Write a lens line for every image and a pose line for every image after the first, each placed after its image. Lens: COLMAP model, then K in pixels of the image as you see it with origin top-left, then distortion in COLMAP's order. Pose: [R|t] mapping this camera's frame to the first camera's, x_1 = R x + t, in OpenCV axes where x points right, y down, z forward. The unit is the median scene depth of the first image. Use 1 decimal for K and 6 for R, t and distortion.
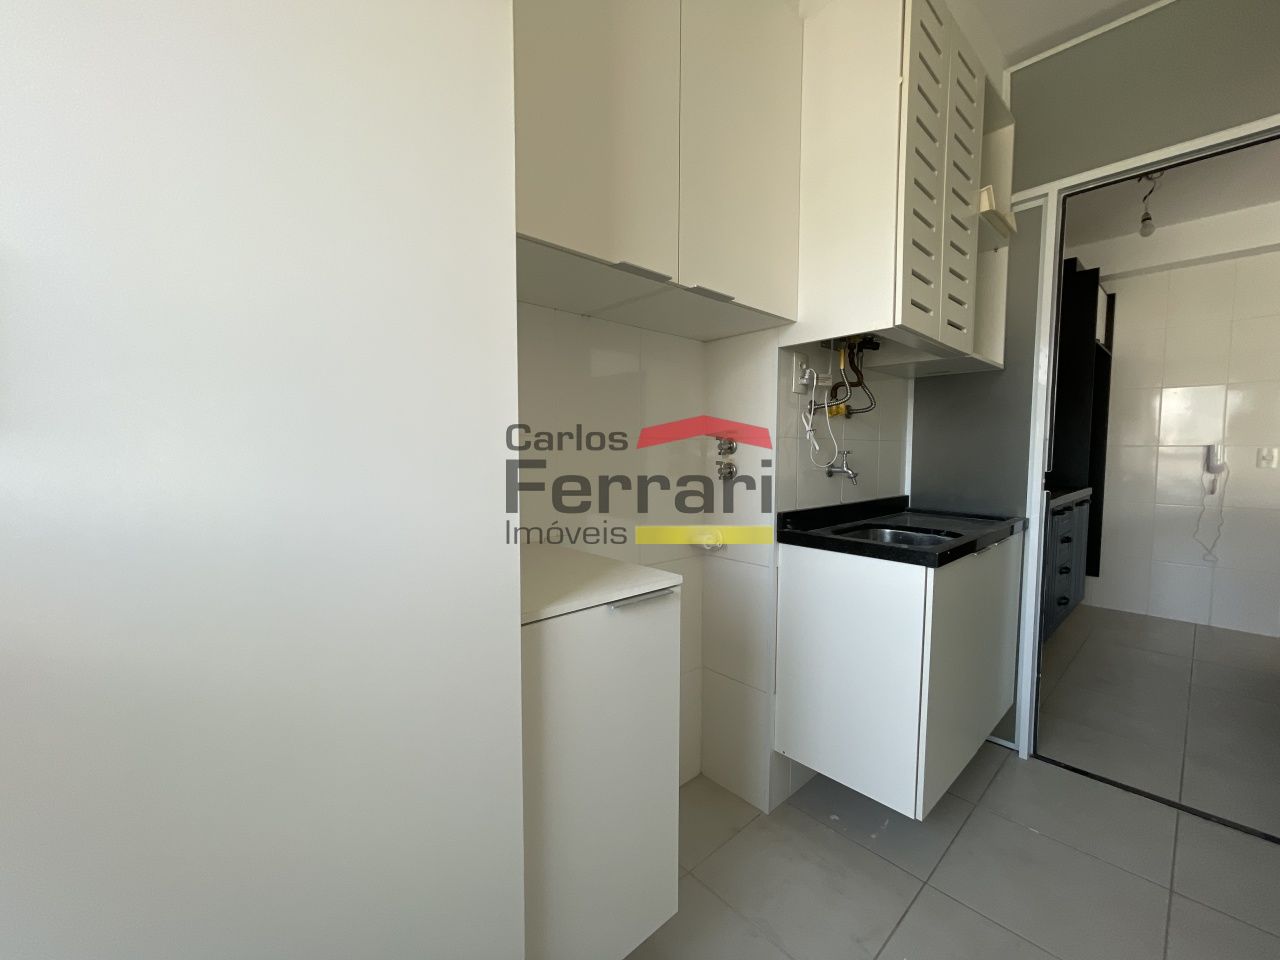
lens RADIAL K [[516.9, 0, 640.0], [0, 516.9, 480.0], [0, 0, 1]] dist [-0.008328, 0.000718]
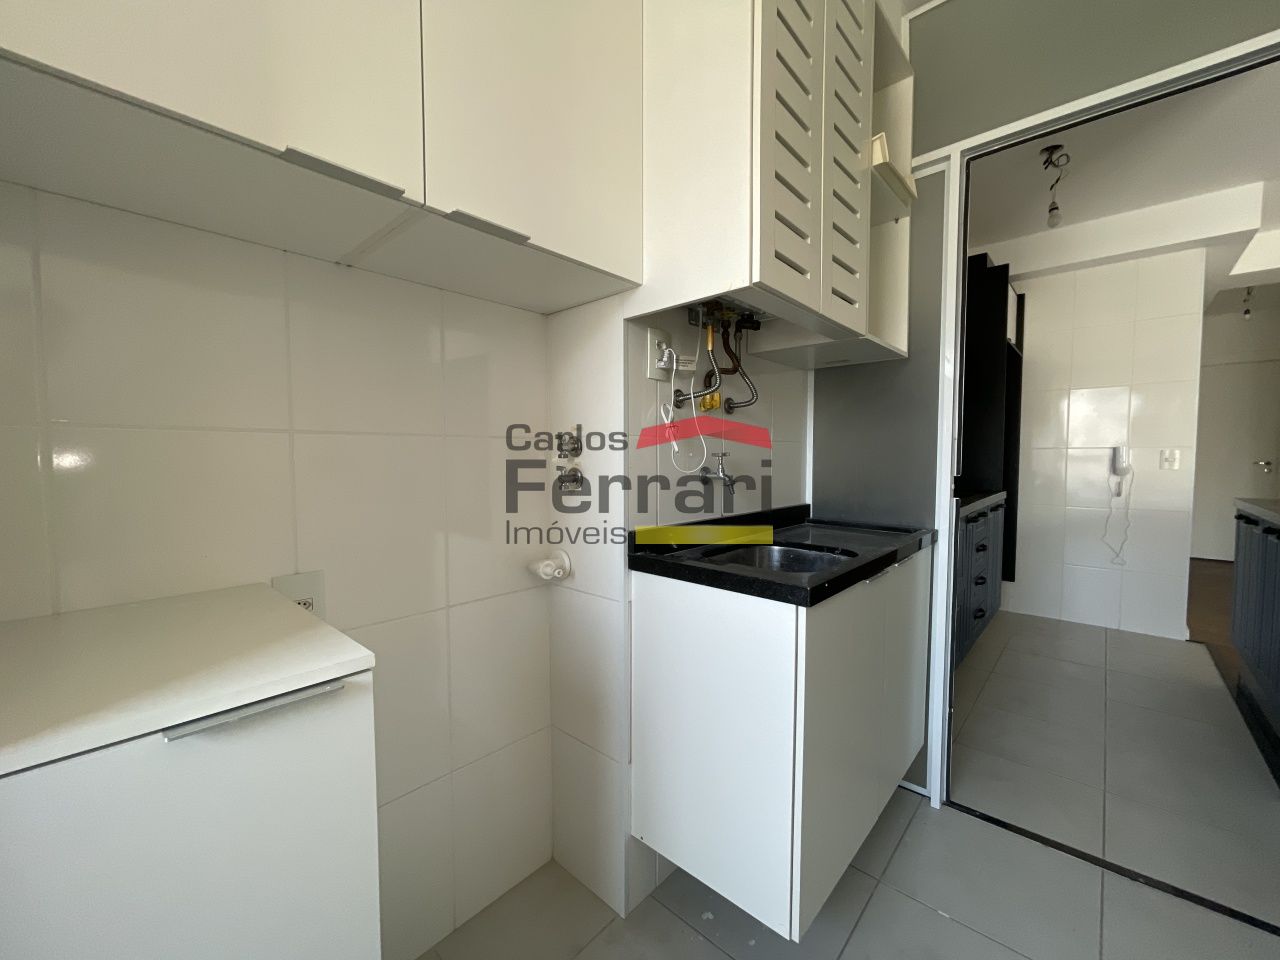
lens RADIAL K [[516.9, 0, 640.0], [0, 516.9, 480.0], [0, 0, 1]] dist [-0.008328, 0.000718]
pose [[0.994932, -0.009004, 0.100142, 0.169617], [0.010126, 0.999891, -0.010705, -0.005377], [-0.100035, 0.011665, 0.994916, 0.182756]]
